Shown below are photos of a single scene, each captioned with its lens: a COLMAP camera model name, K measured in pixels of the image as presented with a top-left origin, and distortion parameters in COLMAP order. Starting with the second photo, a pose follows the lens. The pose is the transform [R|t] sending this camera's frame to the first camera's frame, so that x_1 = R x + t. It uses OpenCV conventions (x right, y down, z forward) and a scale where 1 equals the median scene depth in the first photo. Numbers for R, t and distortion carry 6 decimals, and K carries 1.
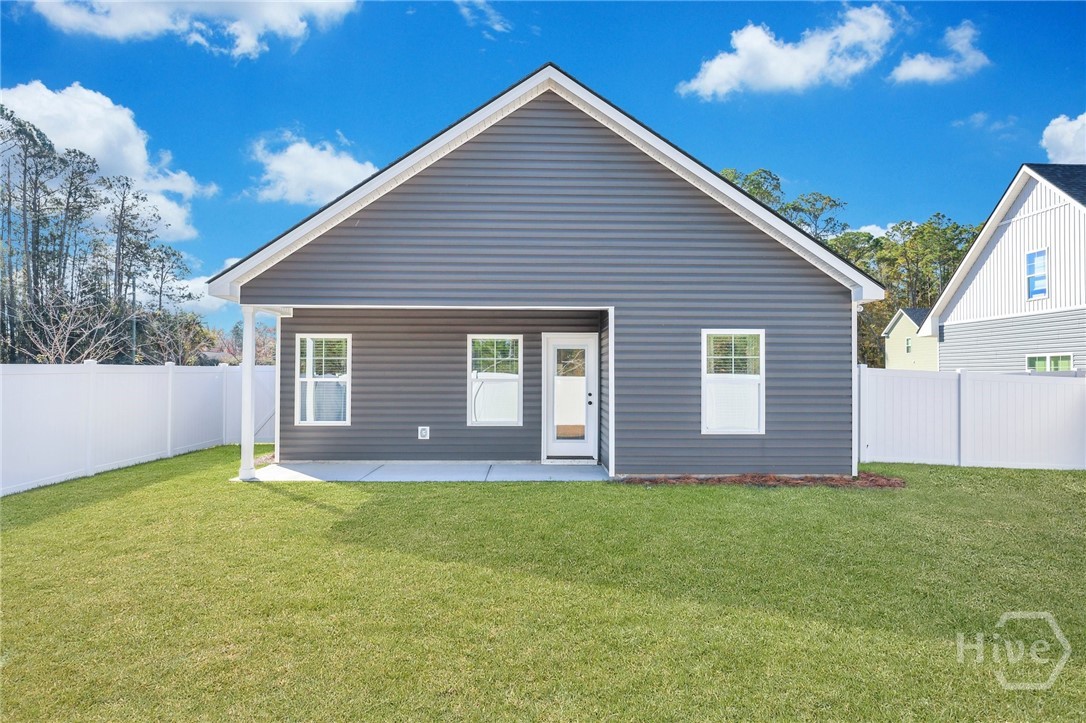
lens RADIAL K [[663.3, 0, 543.9], [0, 663.3, 362.5], [0, 0, 1]] dist [-0.003001, 0.000069]
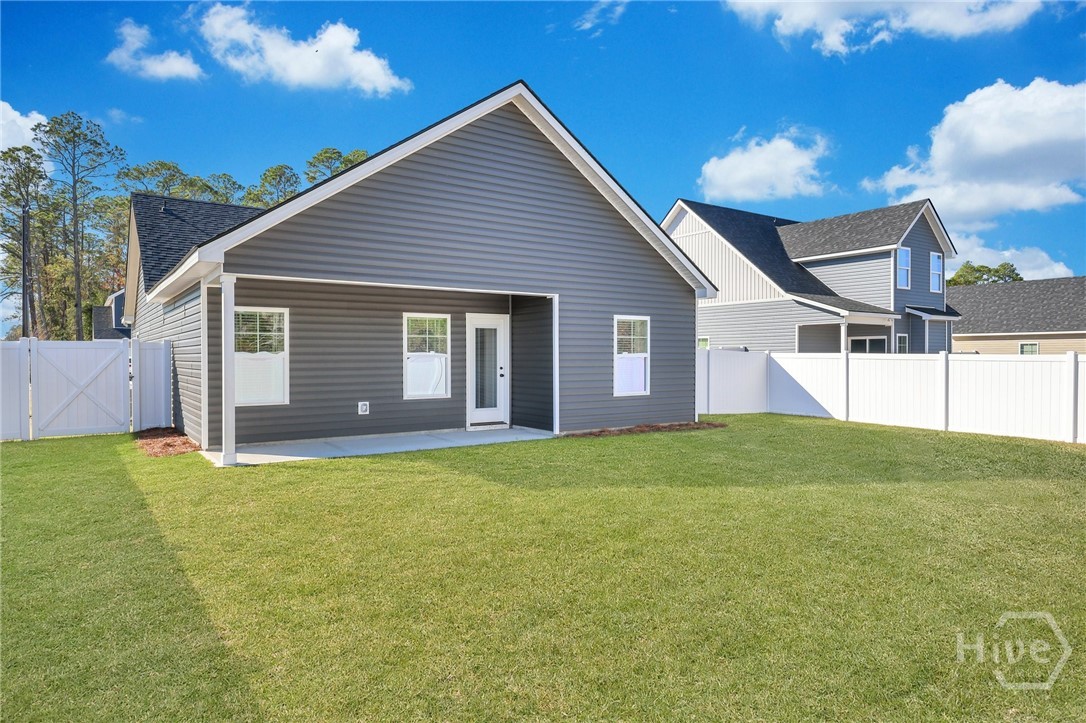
lens RADIAL K [[663.3, 0, 543.9], [0, 663.3, 362.5], [0, 0, 1]] dist [-0.003001, 0.000069]
pose [[0.833168, -0.010631, 0.552918, -0.511733], [-0.006682, 0.999549, 0.029287, 0.004528], [-0.552980, -0.028096, 0.832721, 0.002935]]
